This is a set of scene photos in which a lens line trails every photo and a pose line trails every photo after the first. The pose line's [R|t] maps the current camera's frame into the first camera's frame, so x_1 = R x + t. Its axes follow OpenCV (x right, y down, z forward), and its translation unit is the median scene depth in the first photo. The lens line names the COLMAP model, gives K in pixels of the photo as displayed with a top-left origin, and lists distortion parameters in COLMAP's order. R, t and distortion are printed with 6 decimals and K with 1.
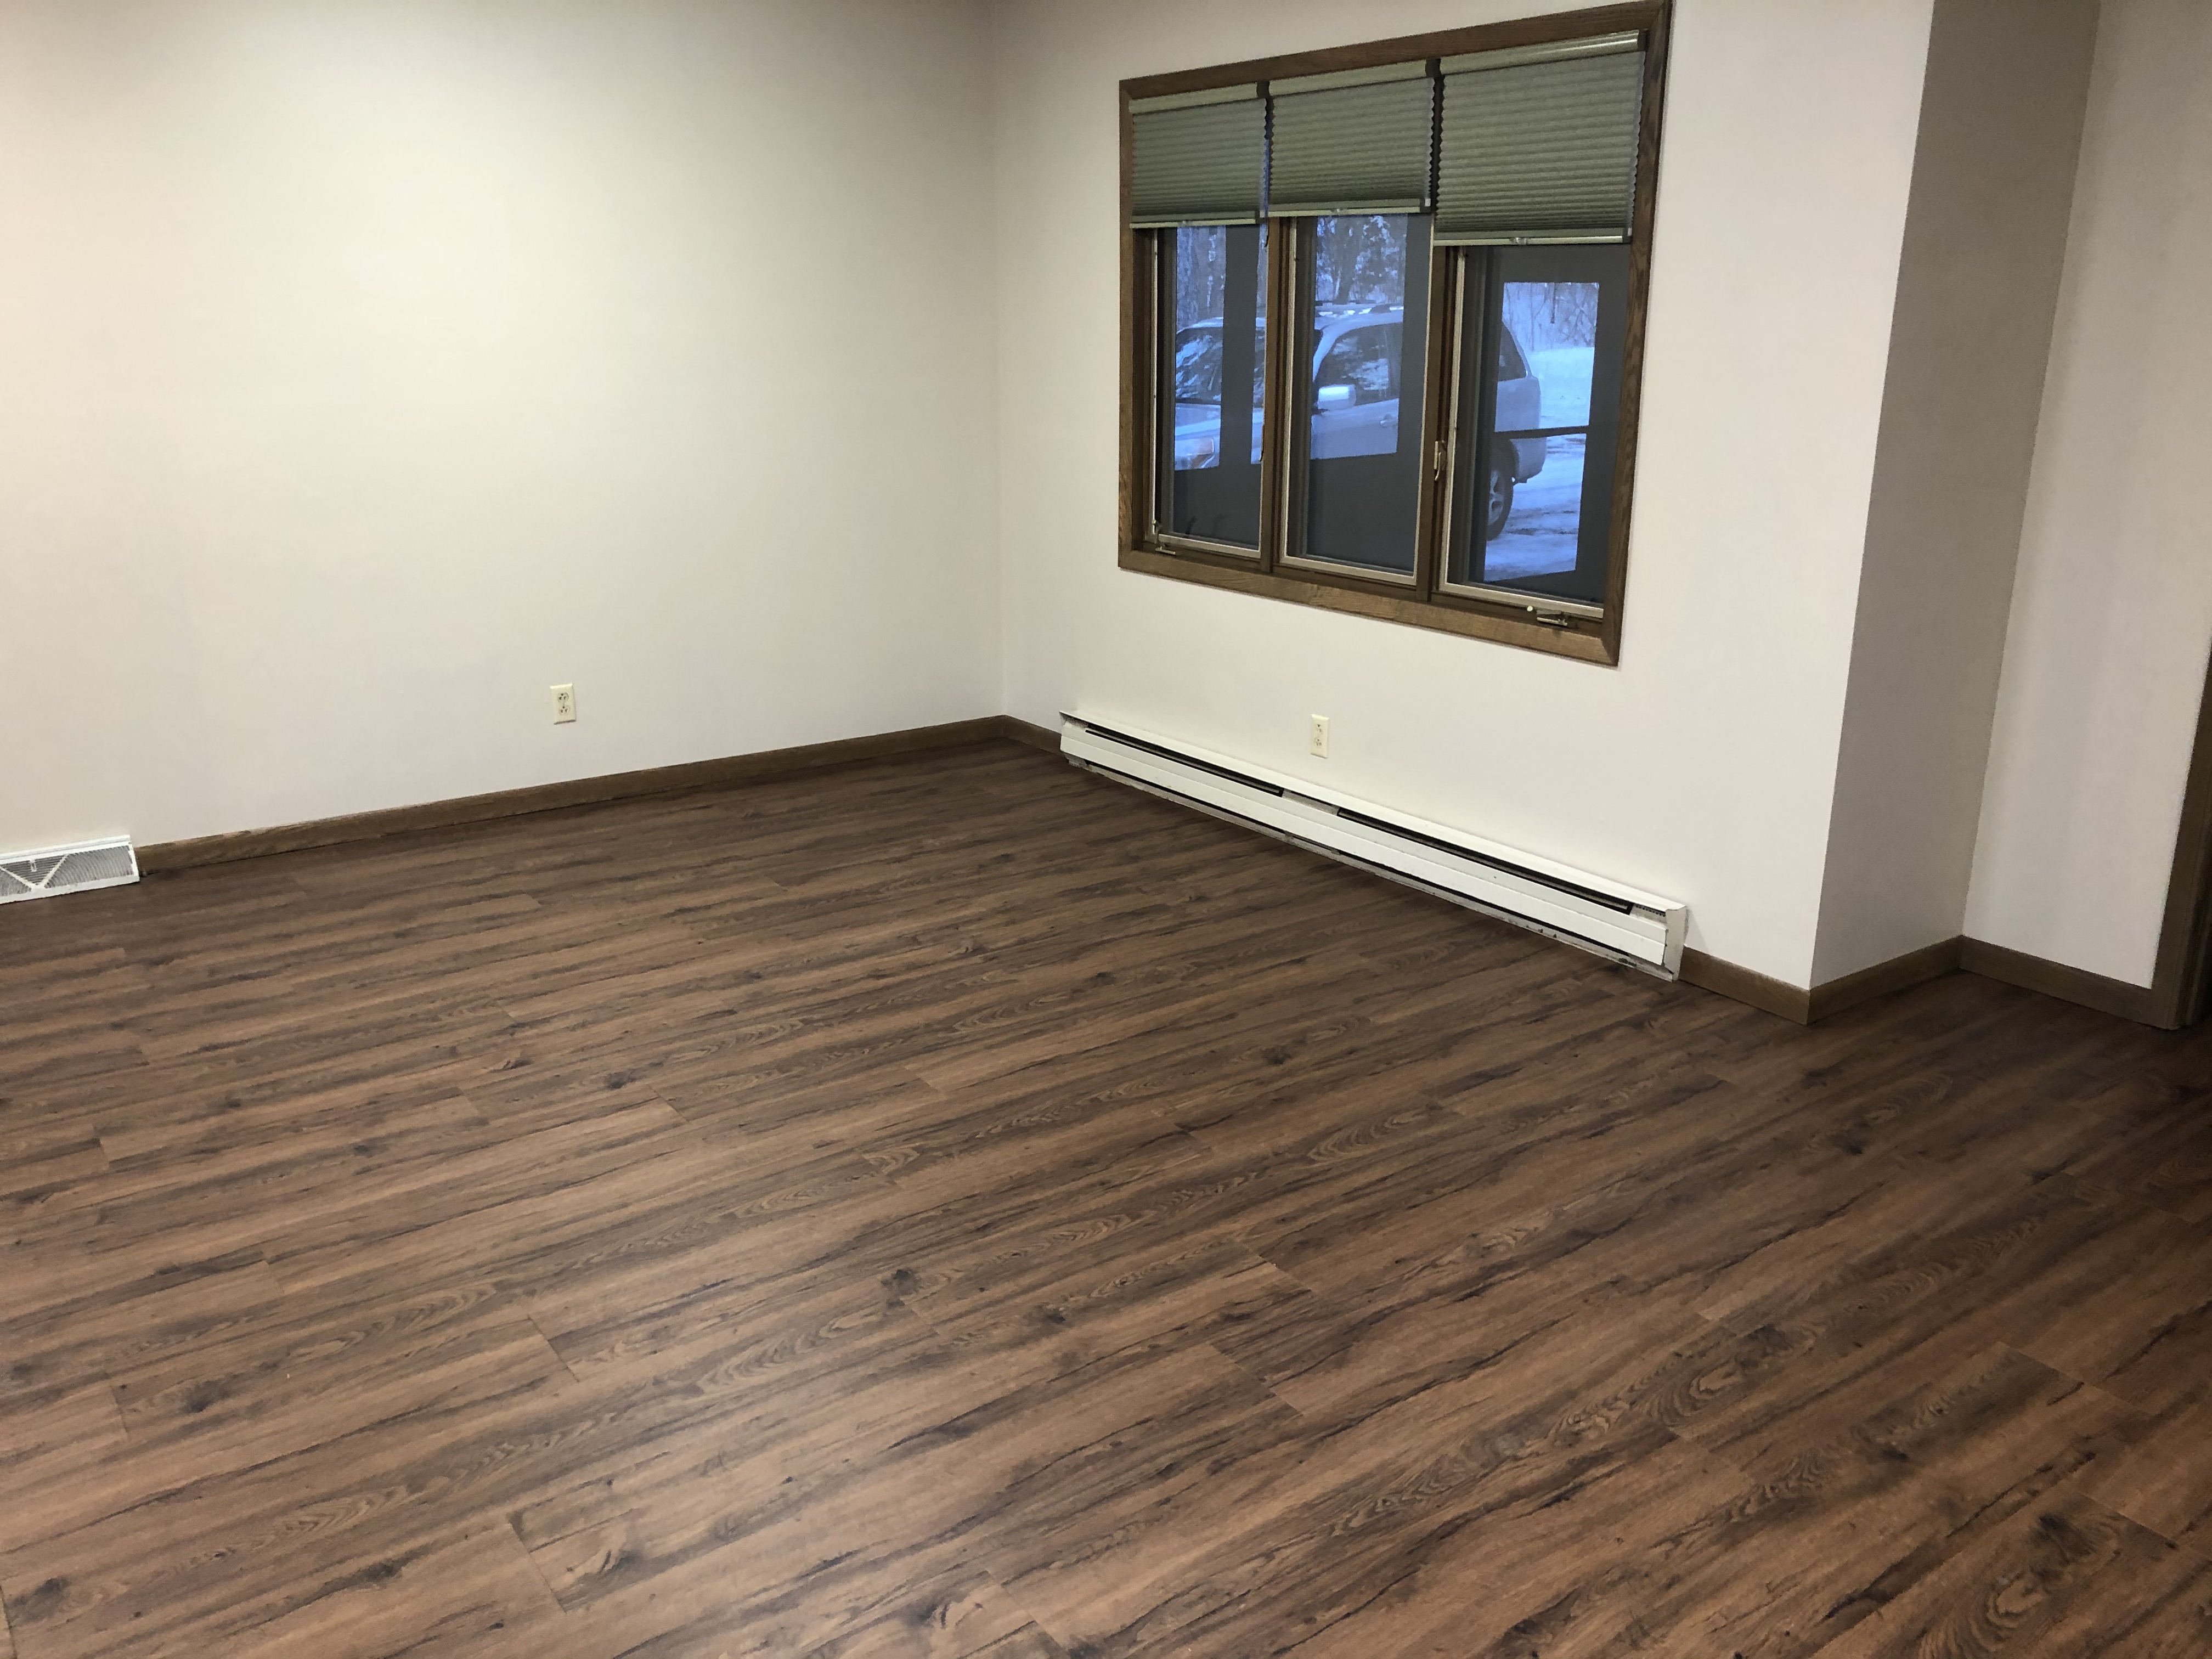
lens RADIAL K [[1806.7, 0, 1102.3], [0, 1806.7, 832.1], [0, 0, 1]] dist [0.060953, -0.056996]
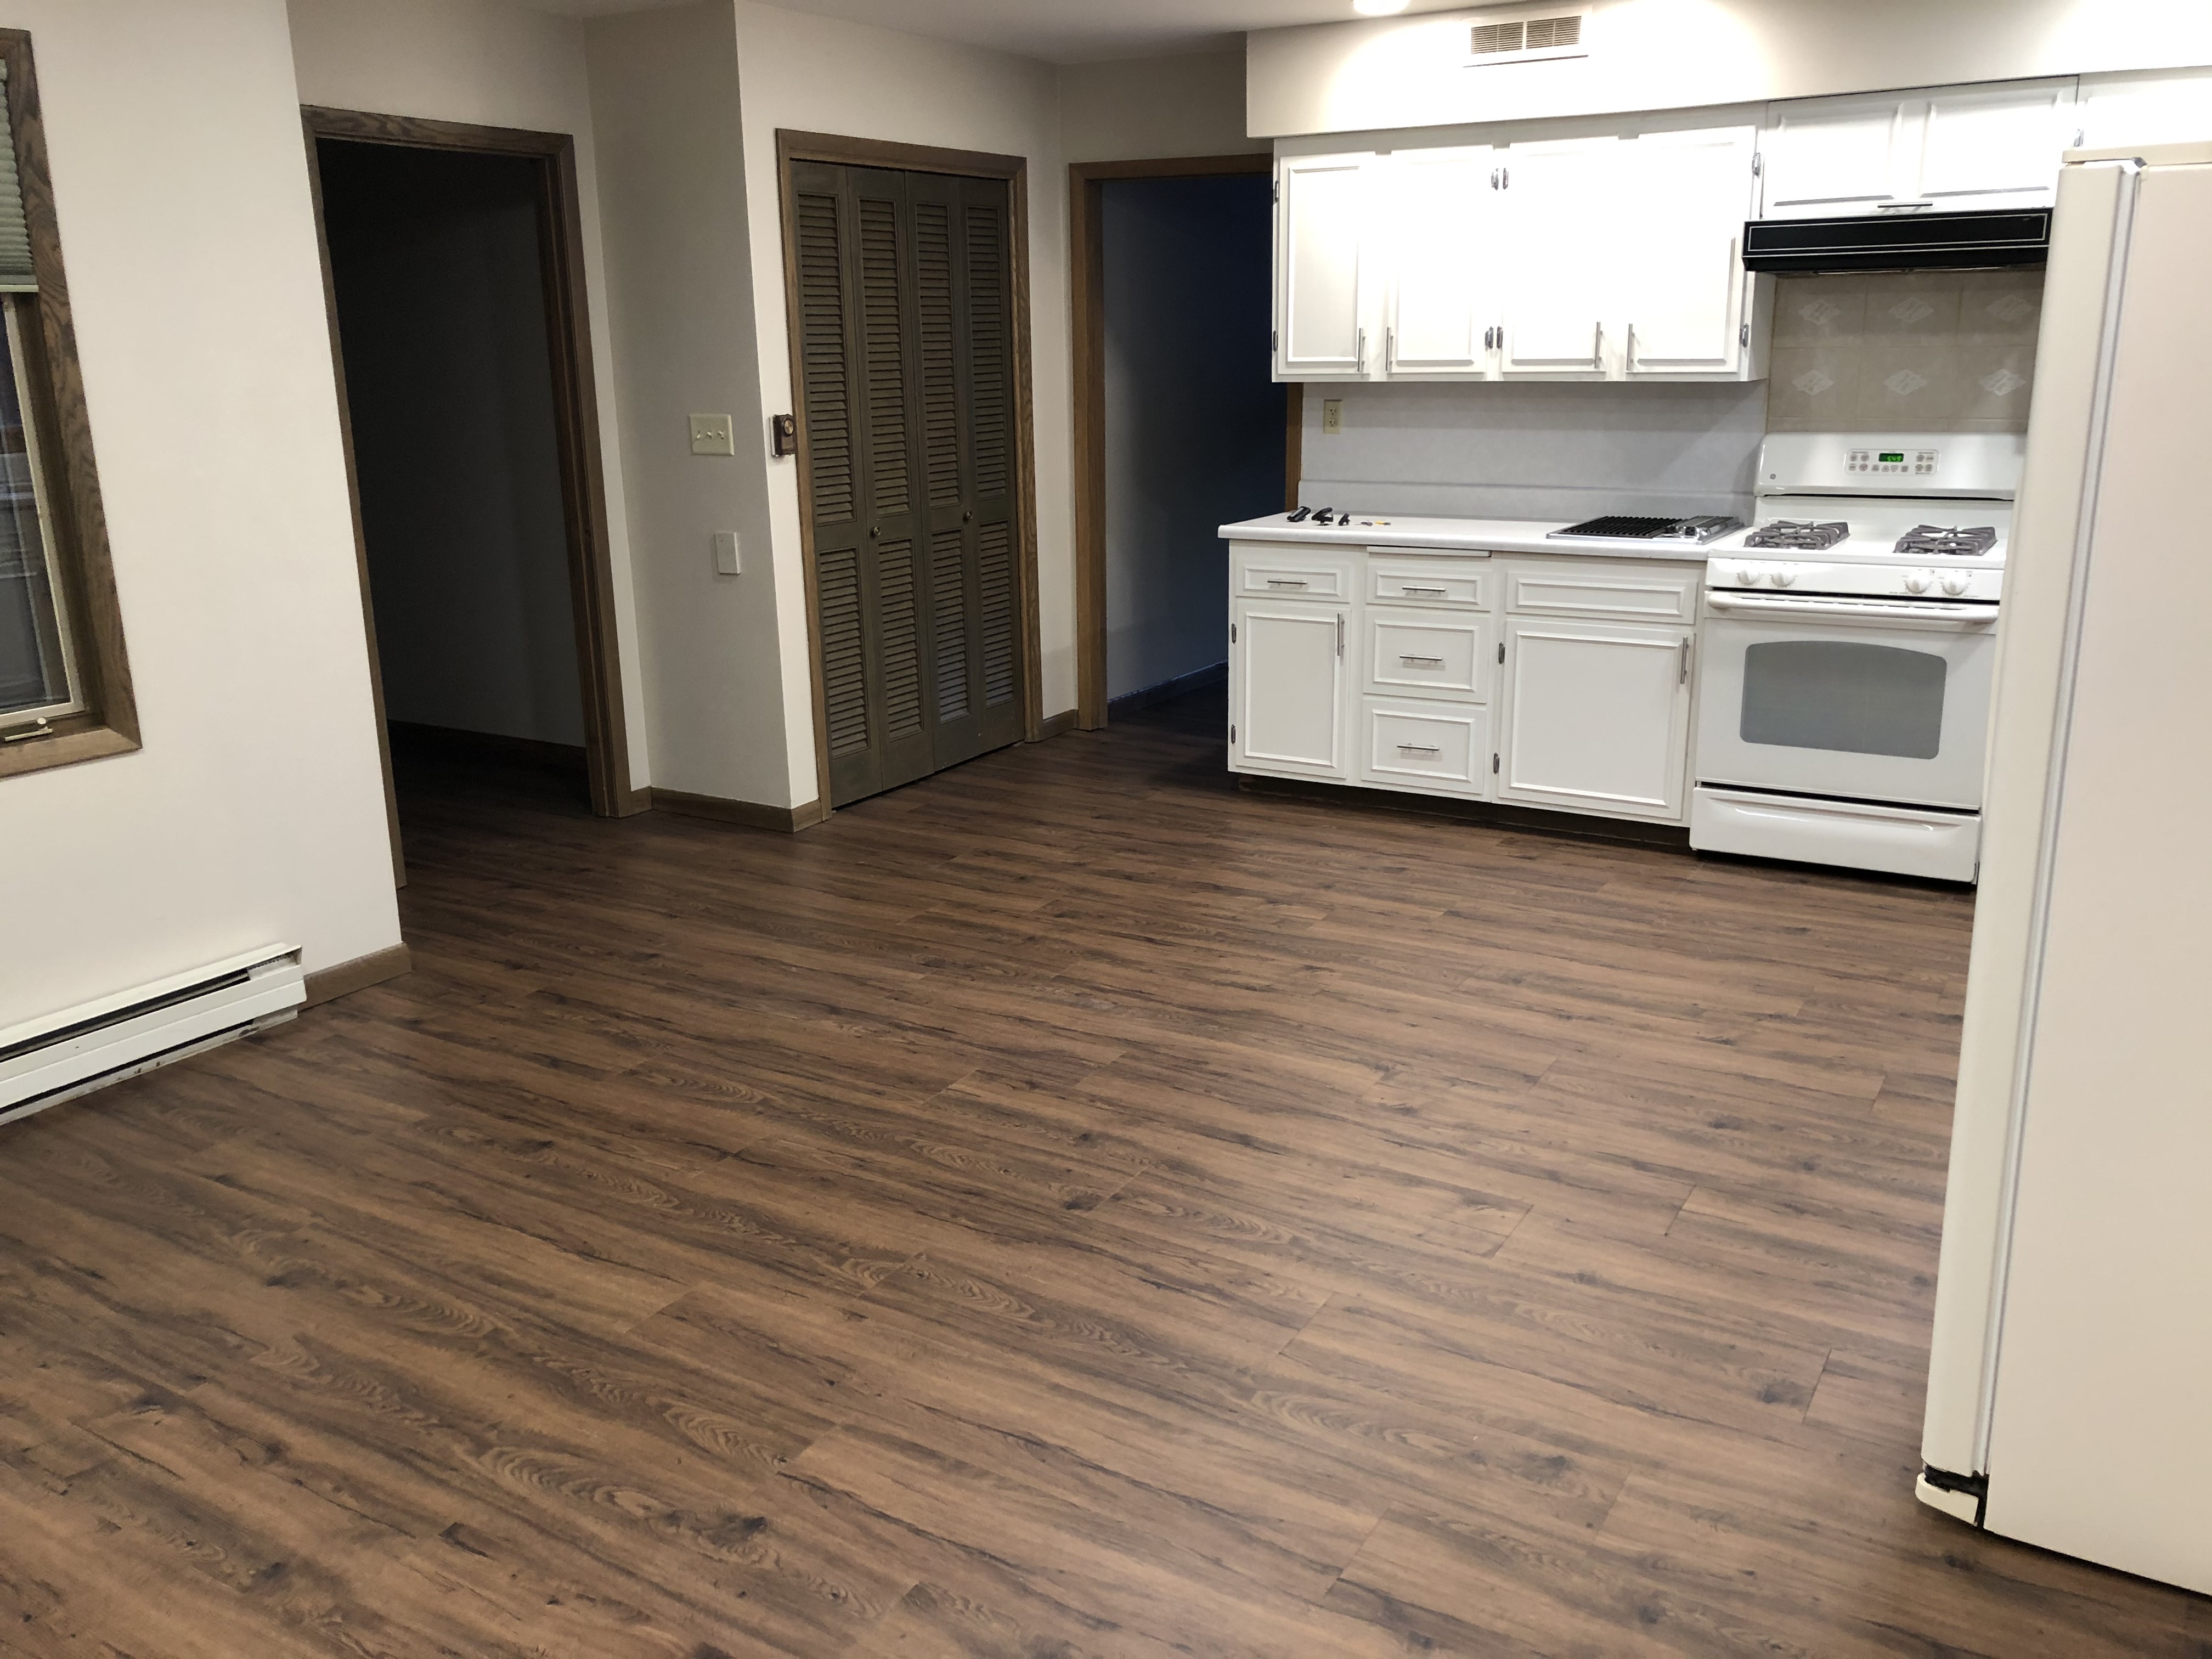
lens RADIAL K [[1806.7, 0, 1093.3], [0, 1806.7, 818.9], [0, 0, 1]] dist [0.060953, -0.056996]
pose [[-0.390074, -0.241438, 0.888566, -0.896913], [0.280996, 0.887765, 0.364575, -0.318552], [-0.876860, 0.391895, -0.278450, 1.028242]]
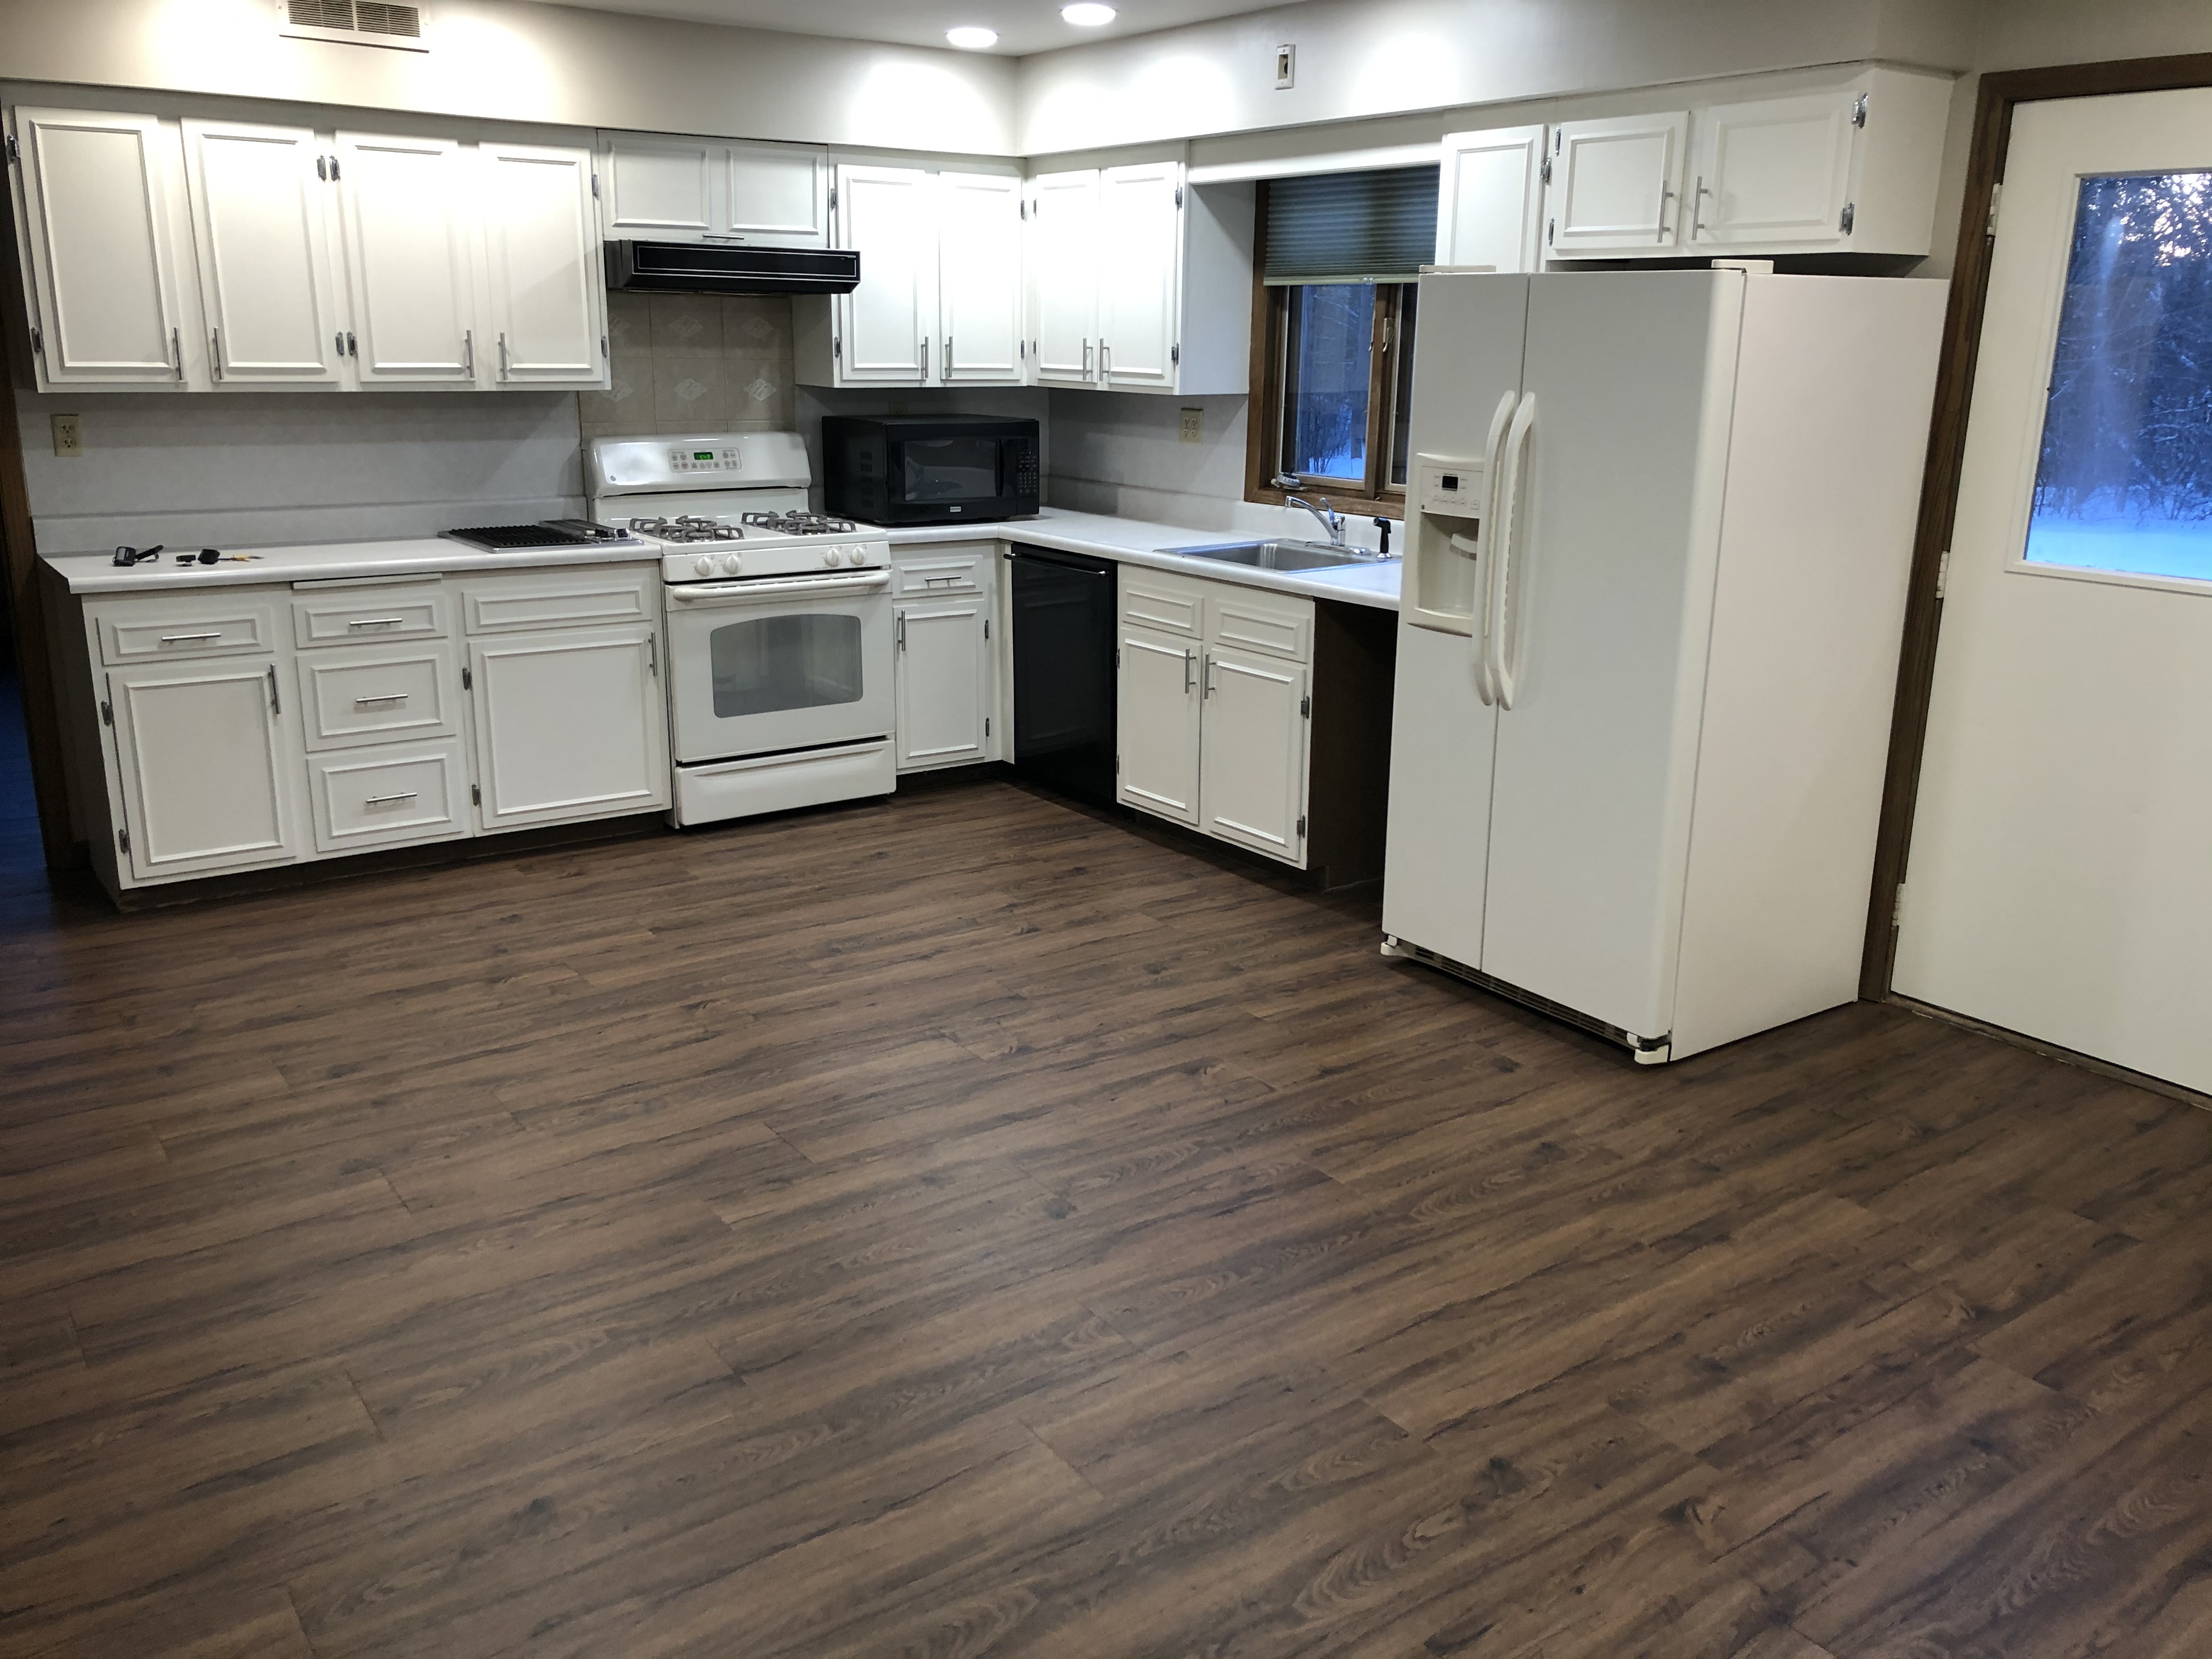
lens RADIAL K [[1806.7, 0, 1111.6], [0, 1806.7, 821.0], [0, 0, 1]] dist [0.060953, -0.056996]
pose [[-0.999874, -0.015161, -0.004671, -0.113650], [-0.015312, 0.845310, 0.534057, -0.480653], [-0.004149, 0.534062, -0.845435, 1.550650]]
